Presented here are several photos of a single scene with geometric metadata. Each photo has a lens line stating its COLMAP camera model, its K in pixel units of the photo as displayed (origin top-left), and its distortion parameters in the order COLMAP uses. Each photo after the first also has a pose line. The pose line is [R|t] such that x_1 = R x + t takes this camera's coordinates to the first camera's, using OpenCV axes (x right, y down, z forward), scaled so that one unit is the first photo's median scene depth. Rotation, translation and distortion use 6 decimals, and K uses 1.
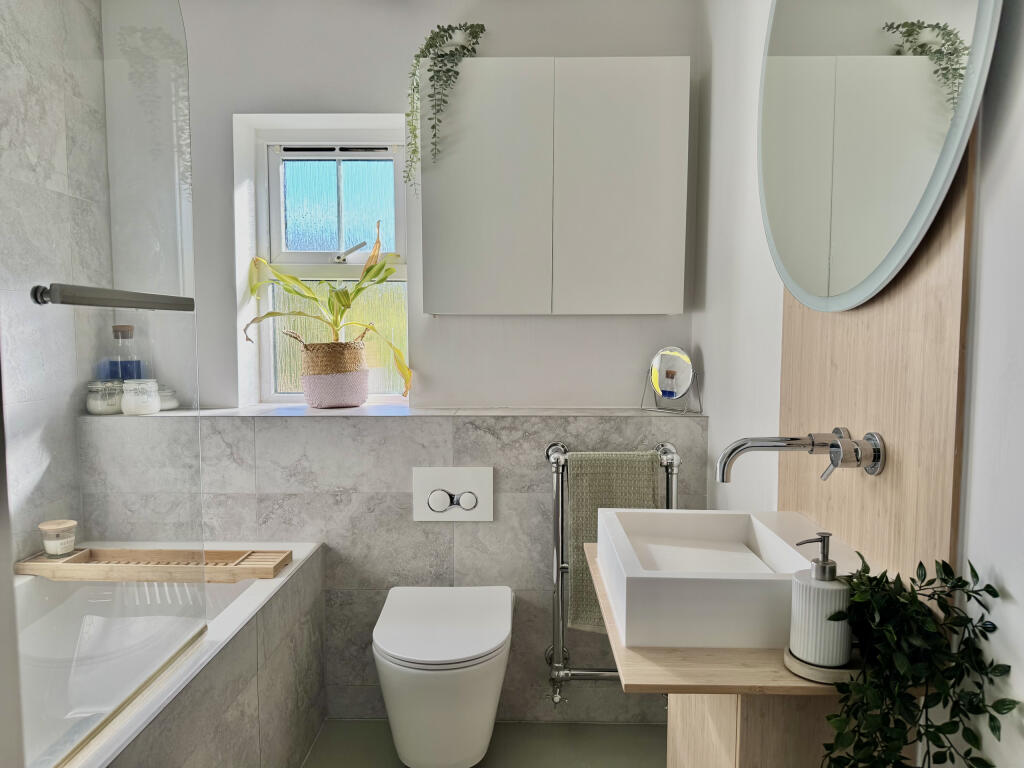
lens RADIAL K [[732.2, 0, 510.7], [0, 732.2, 386.5], [0, 0, 1]] dist [0.084682, -0.108384]
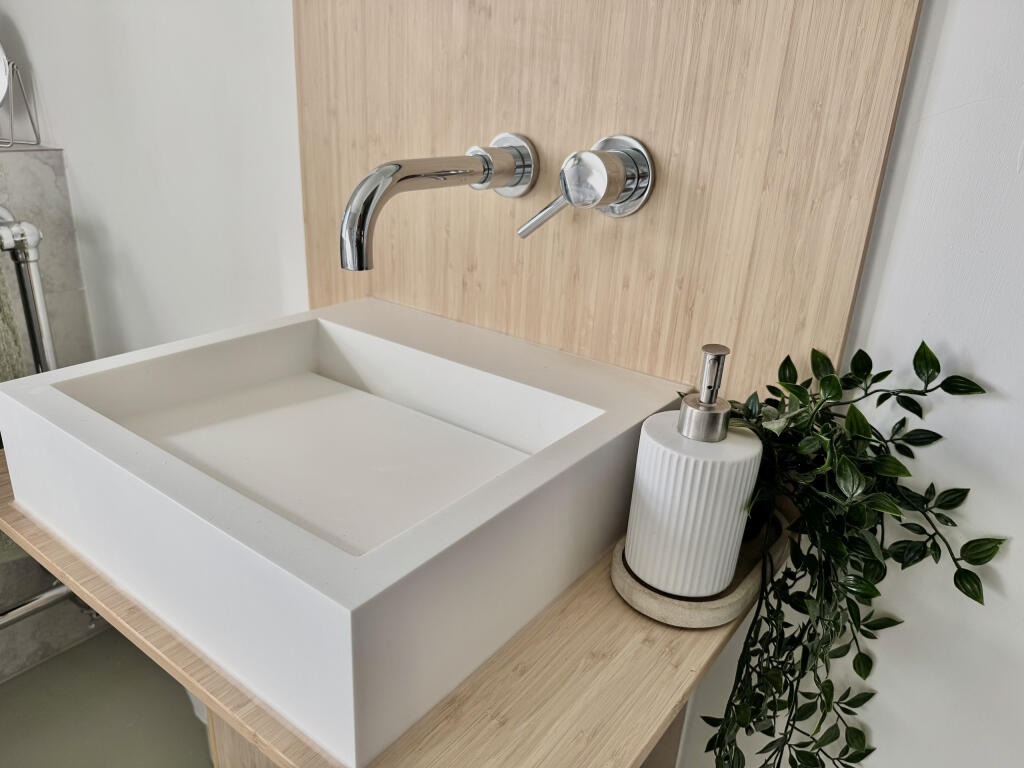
lens RADIAL K [[732.2, 0, 506.8], [0, 732.2, 387.9], [0, 0, 1]] dist [0.084682, -0.108384]
pose [[0.587523, -0.276357, 0.760555, -0.019354], [0.012775, 0.942927, 0.332756, 0.048635], [-0.809106, -0.185786, 0.557522, 0.650766]]
